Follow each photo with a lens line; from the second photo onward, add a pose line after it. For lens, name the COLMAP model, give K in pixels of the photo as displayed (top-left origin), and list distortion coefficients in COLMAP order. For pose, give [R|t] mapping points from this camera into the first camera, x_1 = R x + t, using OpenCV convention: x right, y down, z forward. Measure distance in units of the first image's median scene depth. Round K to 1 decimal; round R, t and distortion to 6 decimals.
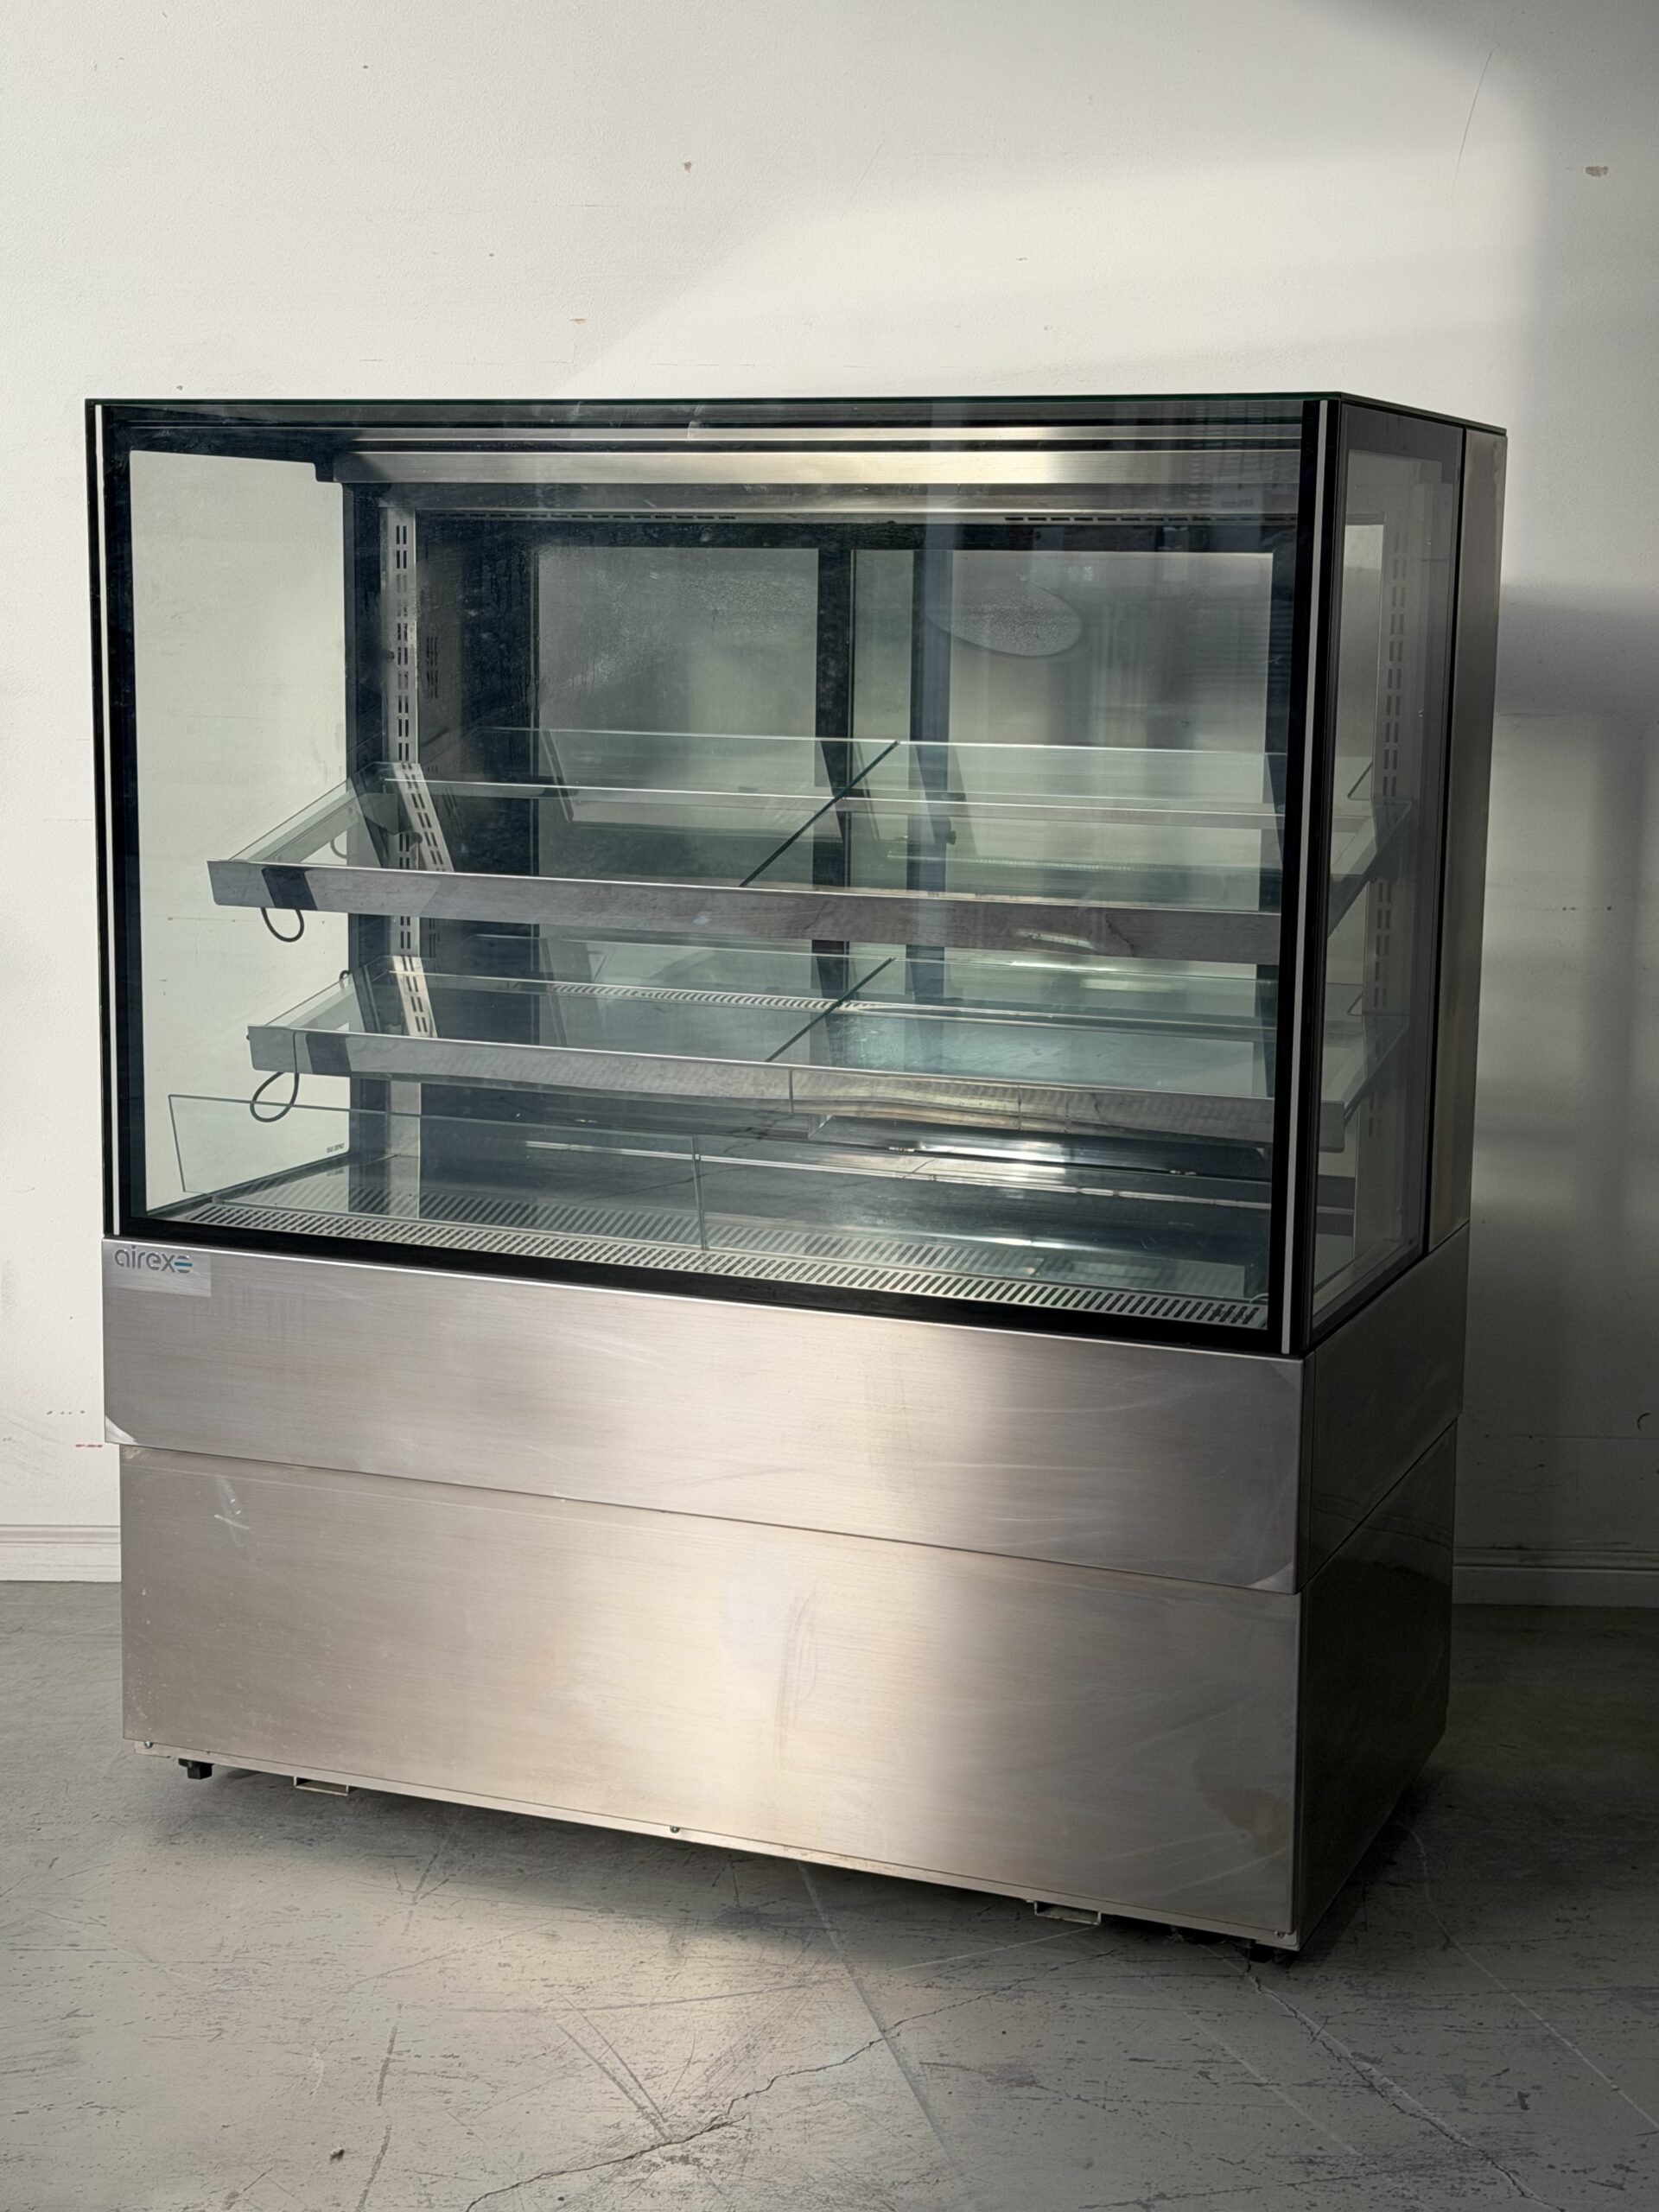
lens RADIAL K [[3266.6, 0, 834.5], [0, 3266.6, 1102.9], [0, 0, 1]] dist [0.117830, 0.000000]
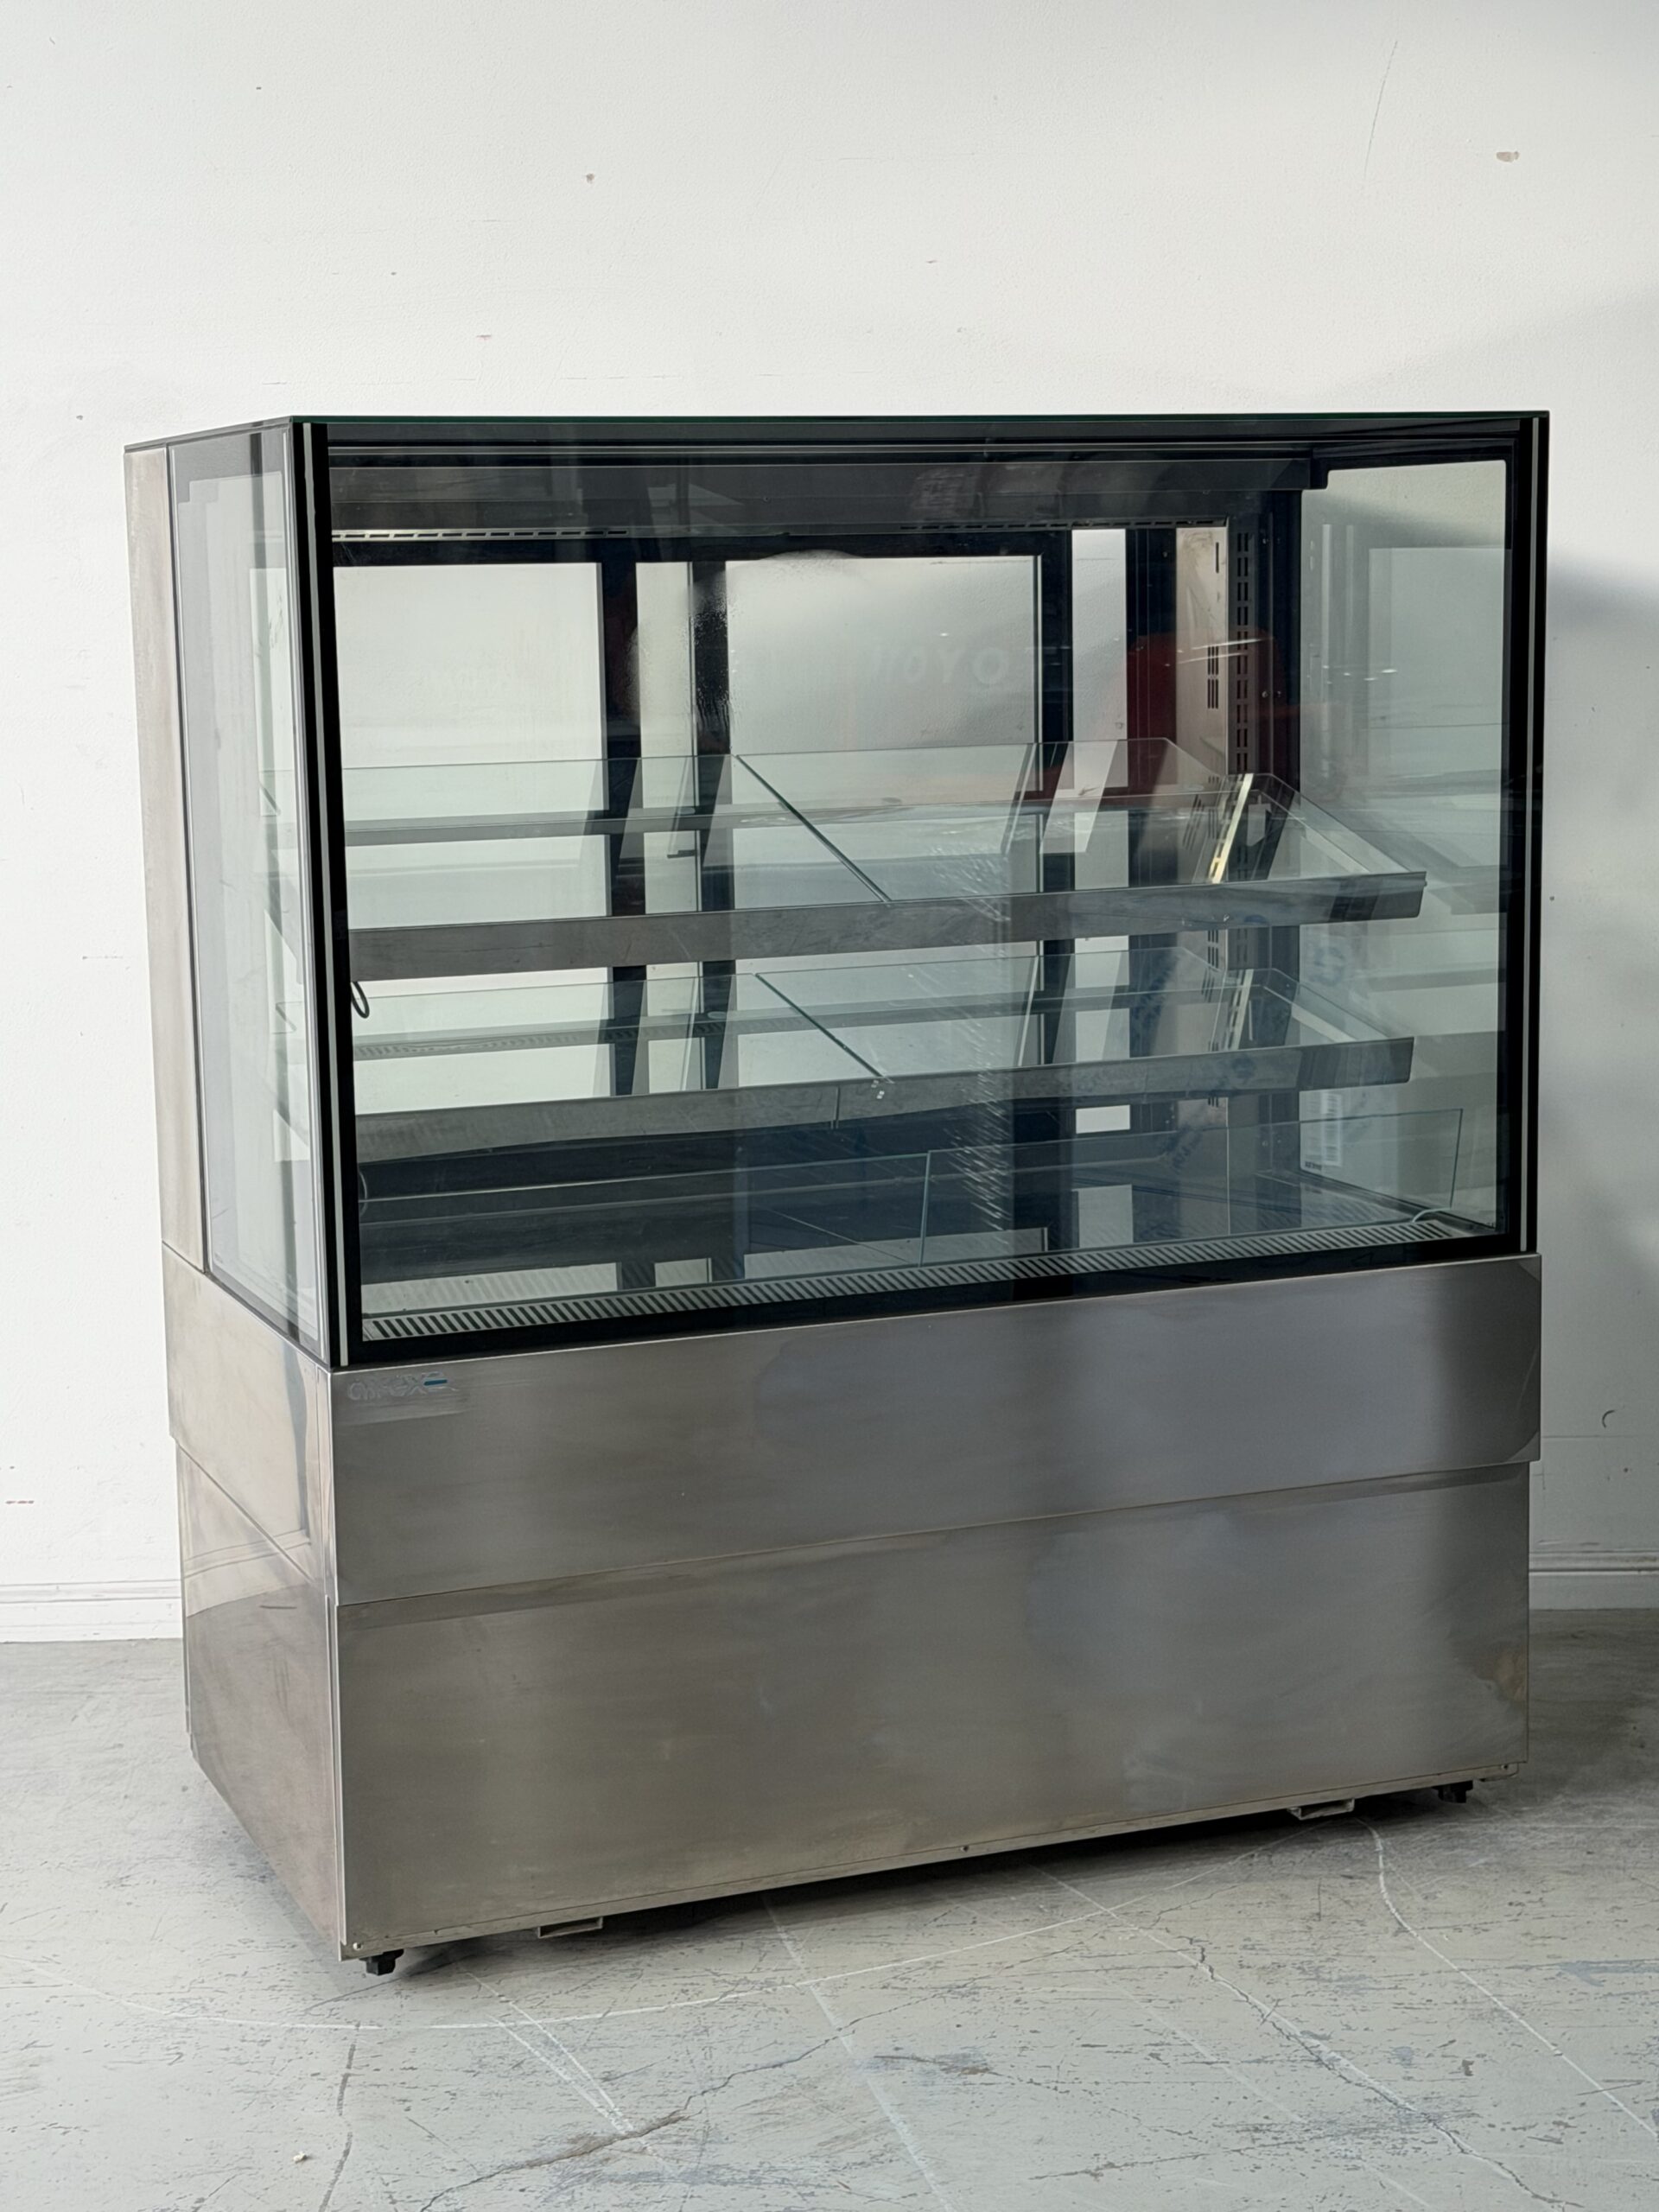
lens RADIAL K [[3661.8, 0, 839.2], [0, 3661.8, 1106.2], [0, 0, 1]] dist [0.134910, 0.000000]
pose [[0.999411, -0.033706, 0.006460, 0.017634], [0.033797, 0.999322, -0.014573, 0.016301], [-0.005964, 0.014783, 0.999873, -0.136029]]
